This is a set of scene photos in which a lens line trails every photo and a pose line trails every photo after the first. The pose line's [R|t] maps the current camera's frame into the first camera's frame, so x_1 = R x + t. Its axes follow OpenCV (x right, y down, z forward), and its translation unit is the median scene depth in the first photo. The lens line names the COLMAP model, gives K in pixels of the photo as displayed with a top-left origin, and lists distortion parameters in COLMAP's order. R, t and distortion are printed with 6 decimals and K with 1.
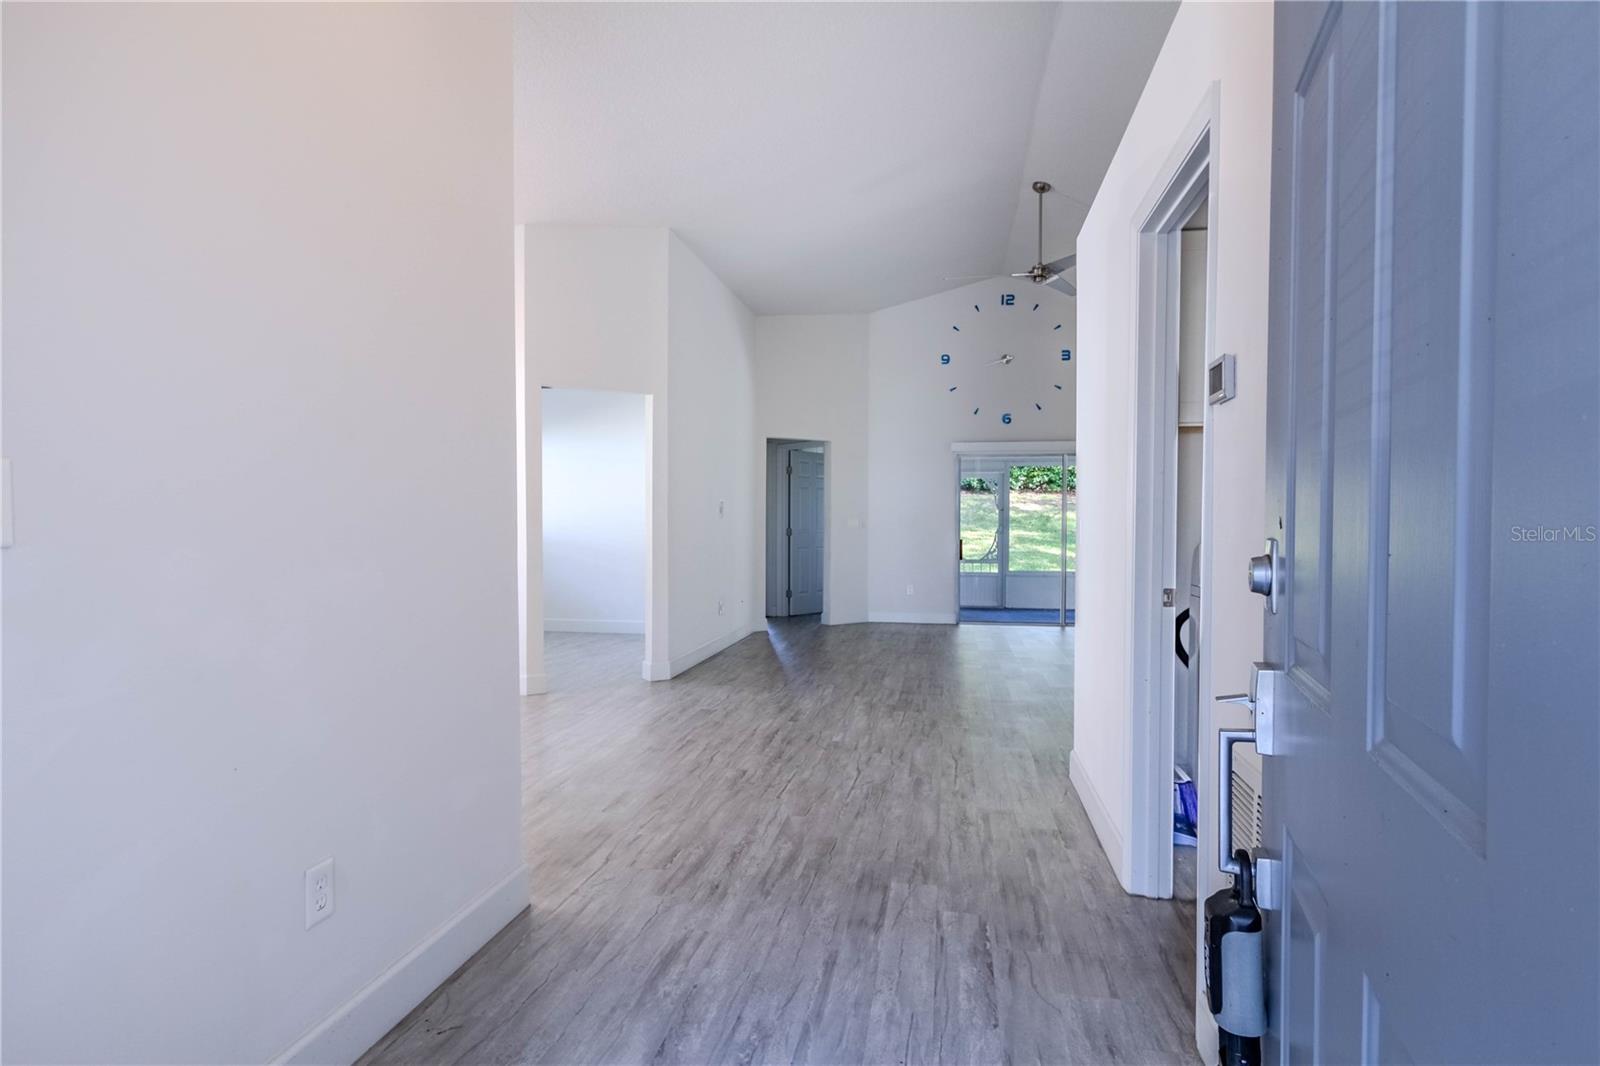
lens RADIAL K [[888.7, 0, 770.5], [0, 888.7, 537.1], [0, 0, 1]] dist [0.000428, 0.000598]
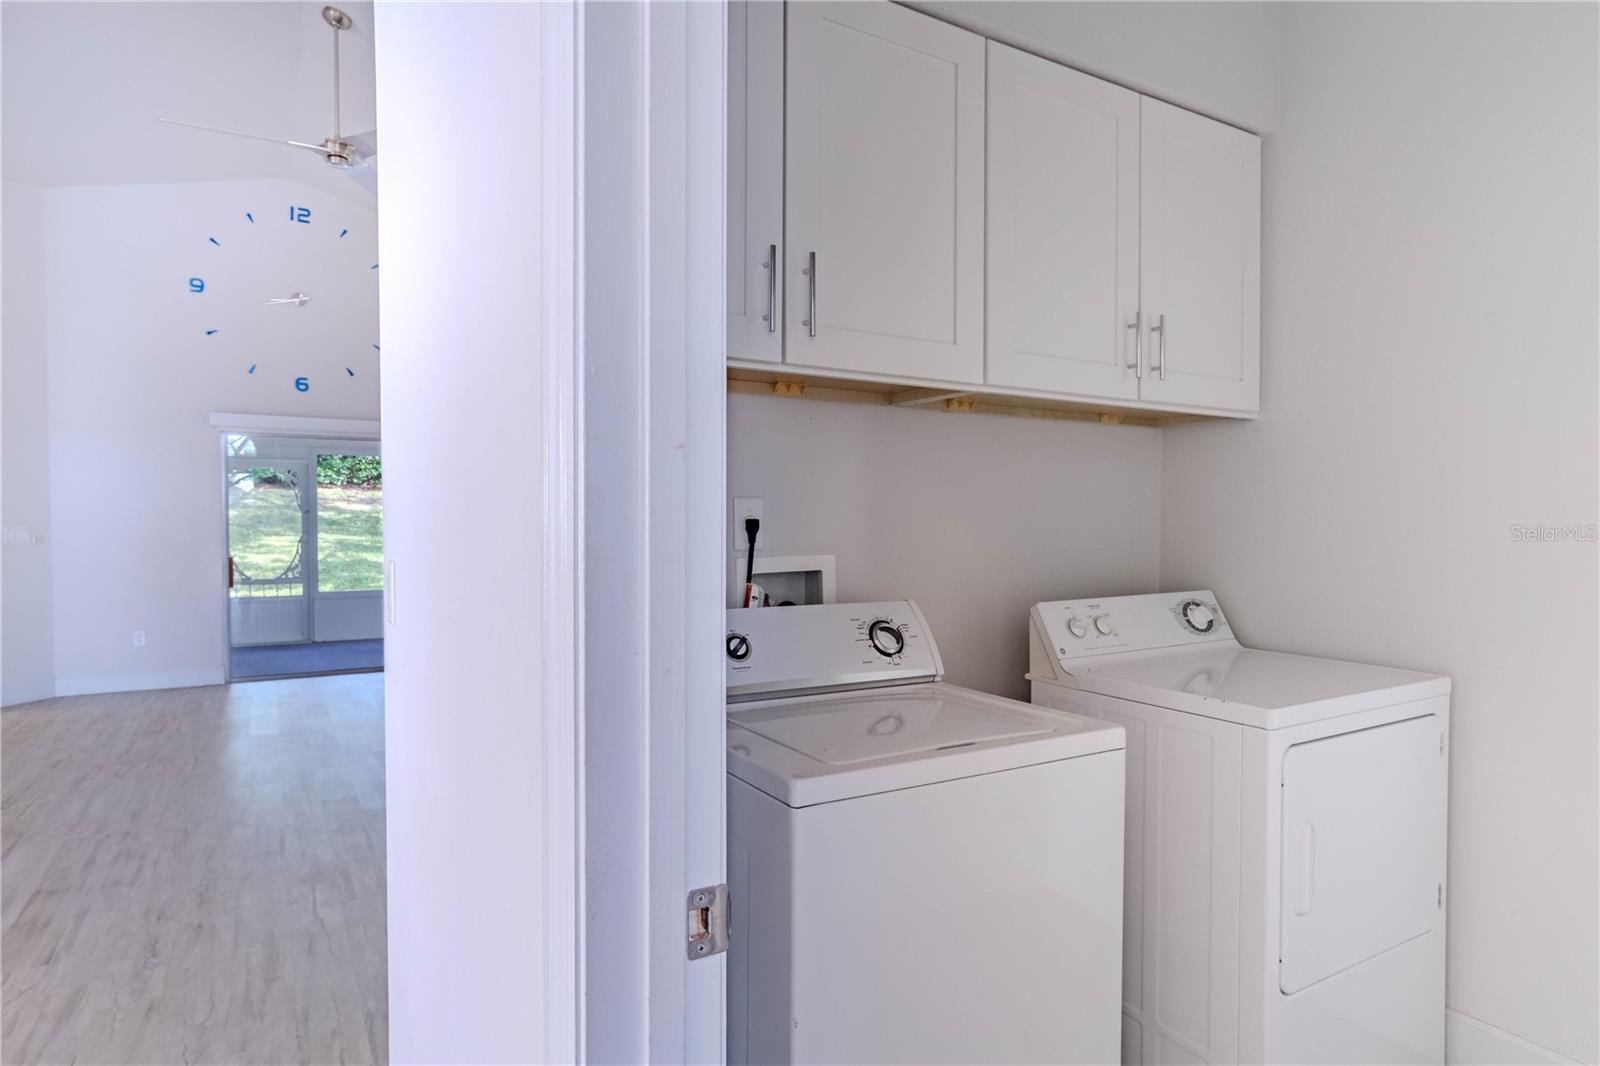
lens RADIAL K [[890.7, 0, 803.8], [0, 890.7, 537.0], [0, 0, 1]] dist [-0.000870, 0.002551]
pose [[0.736717, -0.017363, 0.675978, 0.060913], [0.015609, 0.999841, 0.008670, -0.009490], [-0.676021, 0.004164, 0.736871, 0.162633]]
